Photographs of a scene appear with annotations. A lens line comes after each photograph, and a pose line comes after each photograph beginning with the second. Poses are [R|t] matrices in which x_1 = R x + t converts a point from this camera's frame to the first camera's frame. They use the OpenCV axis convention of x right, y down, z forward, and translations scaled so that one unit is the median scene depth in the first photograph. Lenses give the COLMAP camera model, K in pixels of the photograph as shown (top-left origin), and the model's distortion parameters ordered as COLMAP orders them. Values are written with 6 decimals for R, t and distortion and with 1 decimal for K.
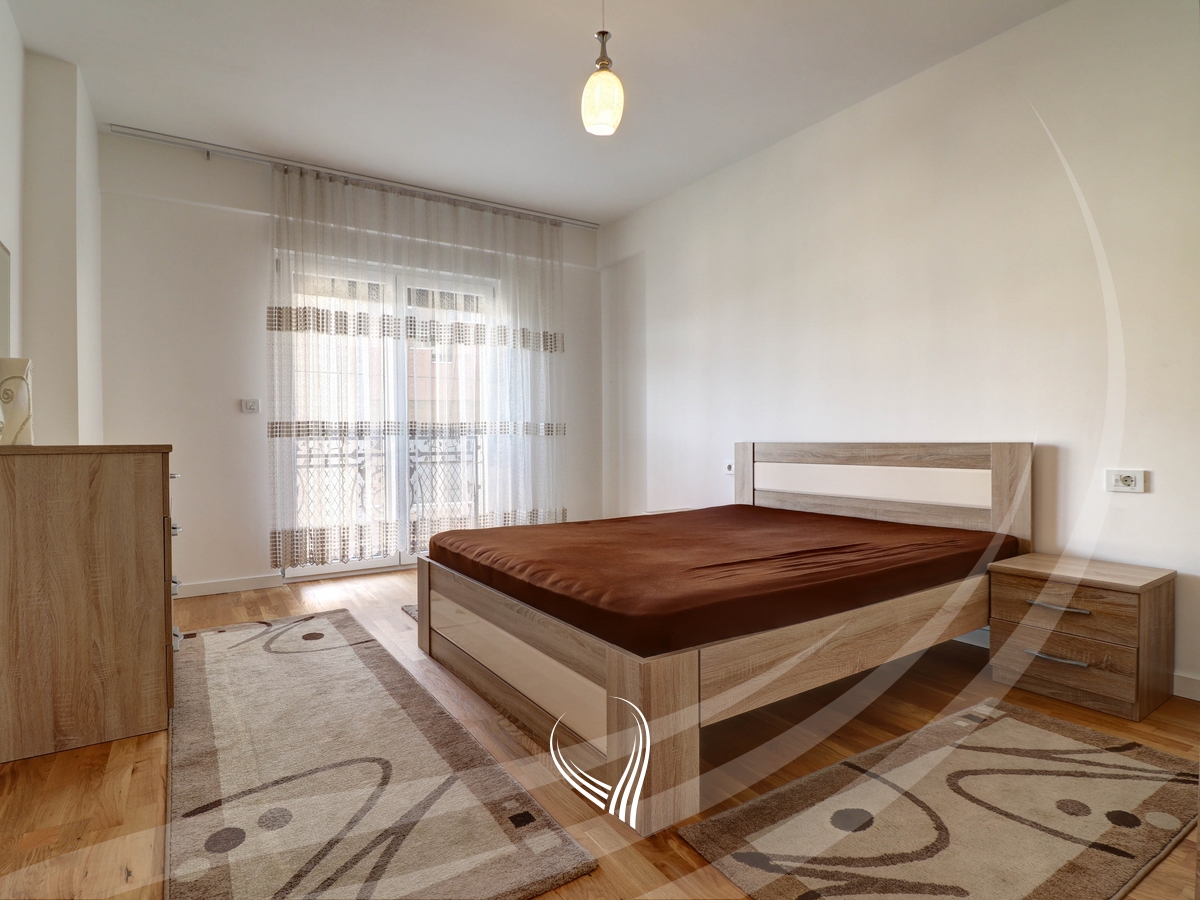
lens RADIAL K [[638.1, 0, 597.6], [0, 638.1, 449.9], [0, 0, 1]] dist [-0.009285, -0.002728]
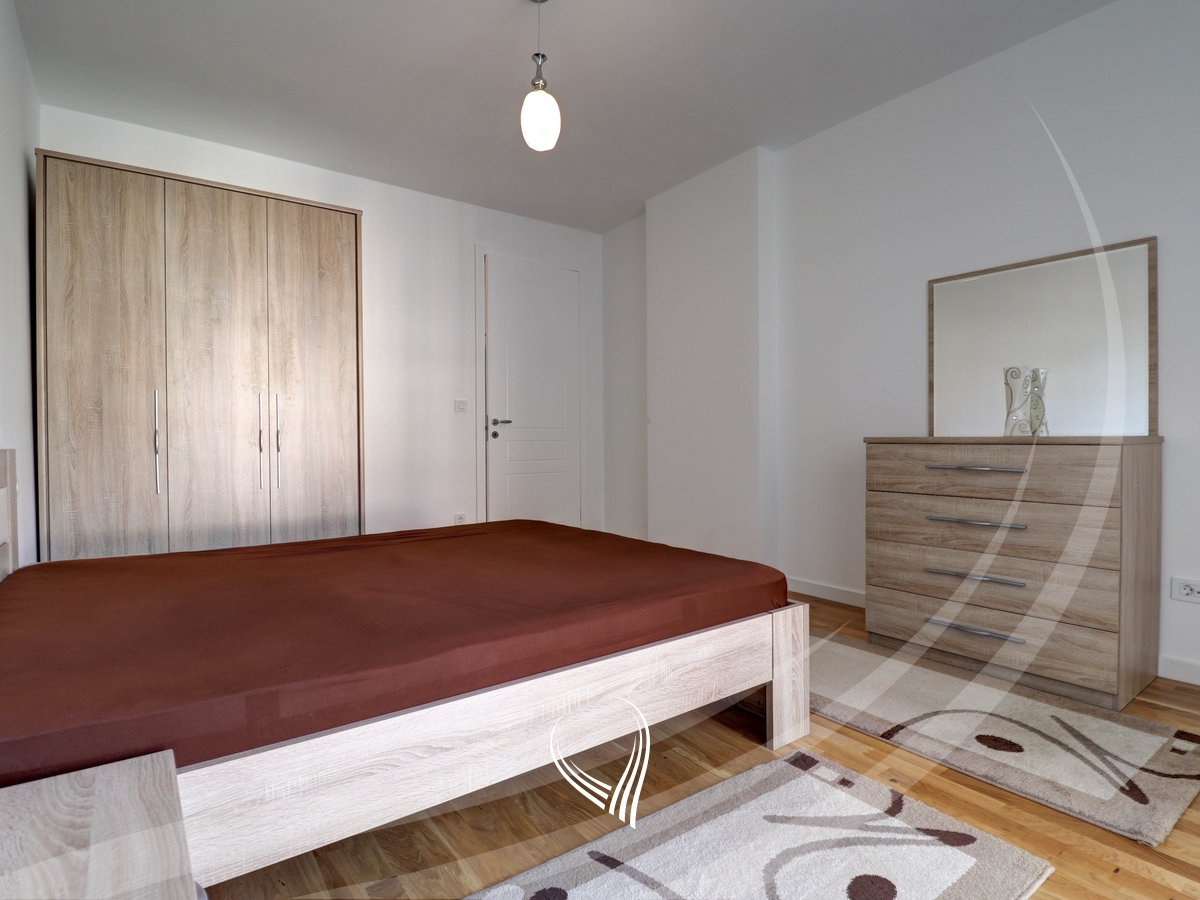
lens RADIAL K [[638.1, 0, 600.9], [0, 638.1, 448.2], [0, 0, 1]] dist [-0.009285, -0.002728]
pose [[-0.998243, 0.007702, -0.058758, -0.021942], [0.006083, 0.999598, 0.027686, -0.016241], [0.058948, 0.027280, -0.997888, 1.560643]]
